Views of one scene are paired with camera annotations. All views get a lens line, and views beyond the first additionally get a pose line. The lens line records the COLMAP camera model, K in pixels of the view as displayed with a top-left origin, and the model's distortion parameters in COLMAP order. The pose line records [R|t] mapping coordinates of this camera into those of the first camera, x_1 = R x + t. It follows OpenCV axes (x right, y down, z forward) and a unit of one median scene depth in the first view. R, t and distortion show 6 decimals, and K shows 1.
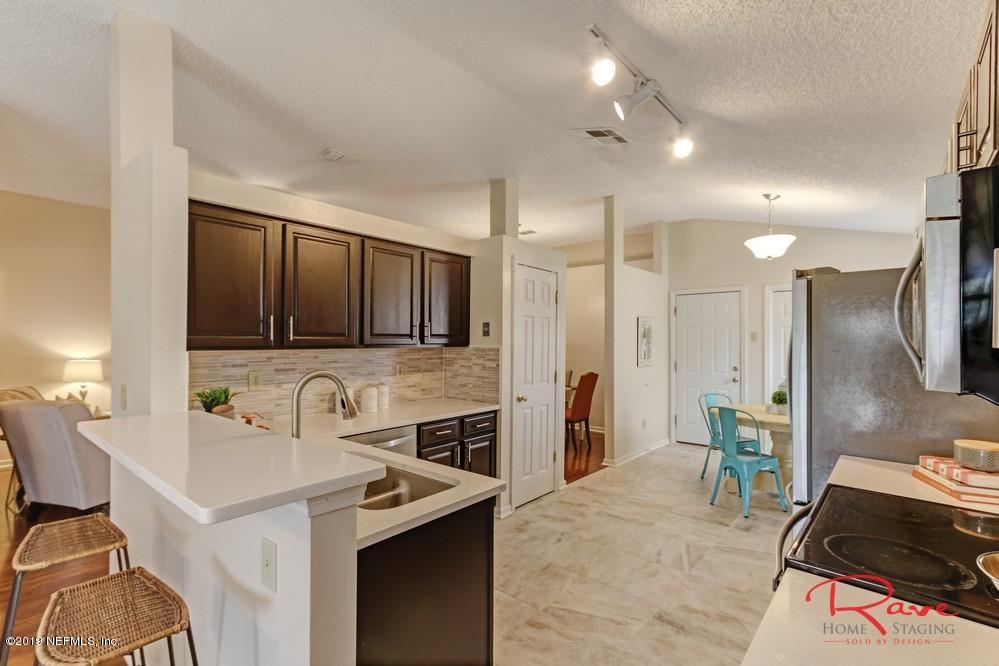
lens RADIAL K [[461.7, 0, 496.2], [0, 461.7, 341.8], [0, 0, 1]] dist [-0.008191, 0.006092]
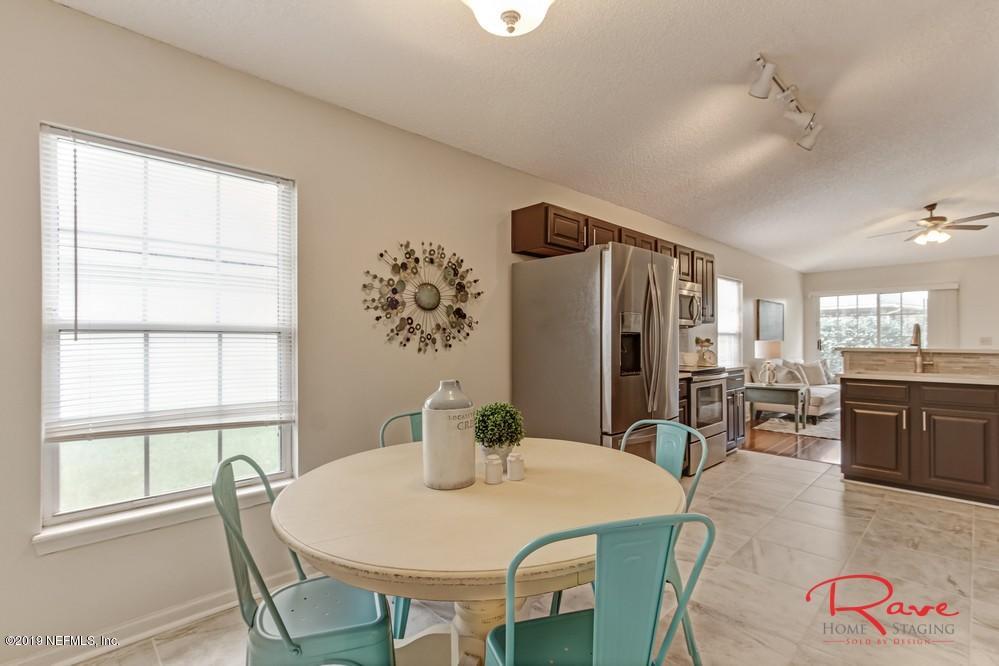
lens RADIAL K [[461.7, 0, 497.0], [0, 461.7, 338.1], [0, 0, 1]] dist [-0.008191, 0.006092]
pose [[-0.995286, -0.000075, 0.096984, 0.656036], [0.000165, 0.999997, 0.002463, 0.056691], [-0.096984, 0.002468, -0.995283, 1.539761]]
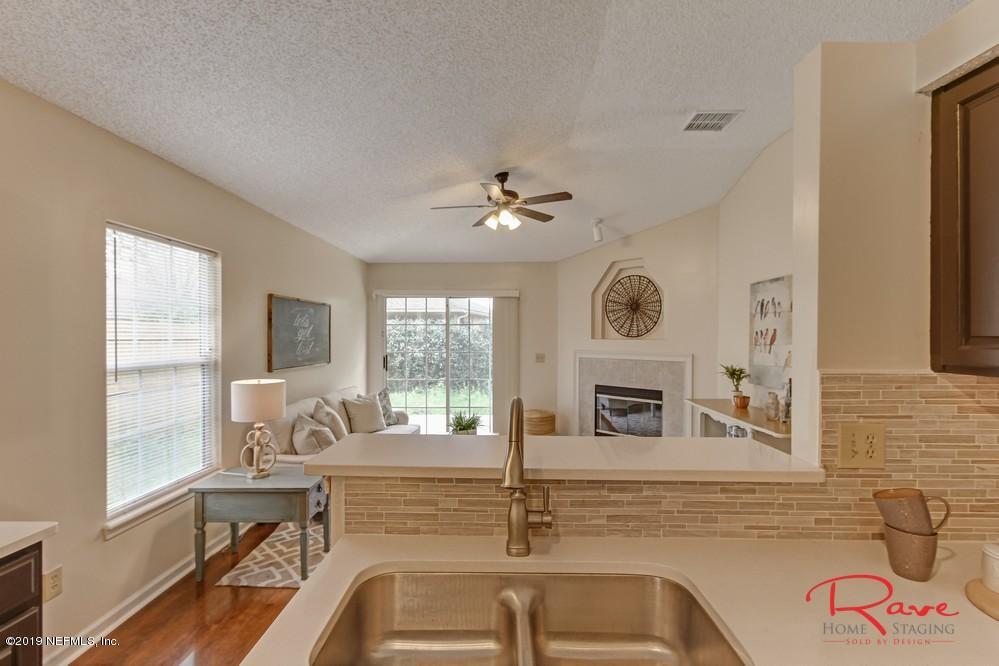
lens RADIAL K [[461.7, 0, 496.8], [0, 461.7, 338.5], [0, 0, 1]] dist [-0.008191, 0.006092]
pose [[-0.773614, 0.002072, -0.633654, 0.032962], [-0.006240, 0.999921, 0.010888, -0.014046], [0.633627, 0.012377, -0.773540, 0.663947]]
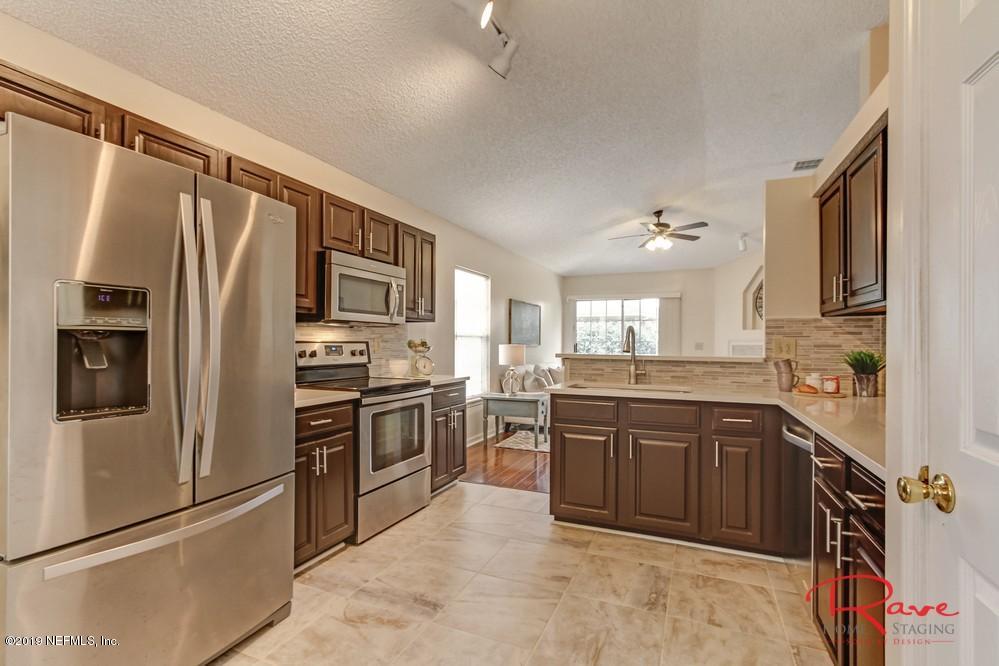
lens RADIAL K [[461.7, 0, 498.1], [0, 461.7, 341.9], [0, 0, 1]] dist [-0.008191, 0.006092]
pose [[-0.956512, -0.008100, -0.291580, 0.319437], [-0.009655, 0.999946, 0.003897, 0.056425], [0.291532, 0.006543, -0.956539, 1.190015]]
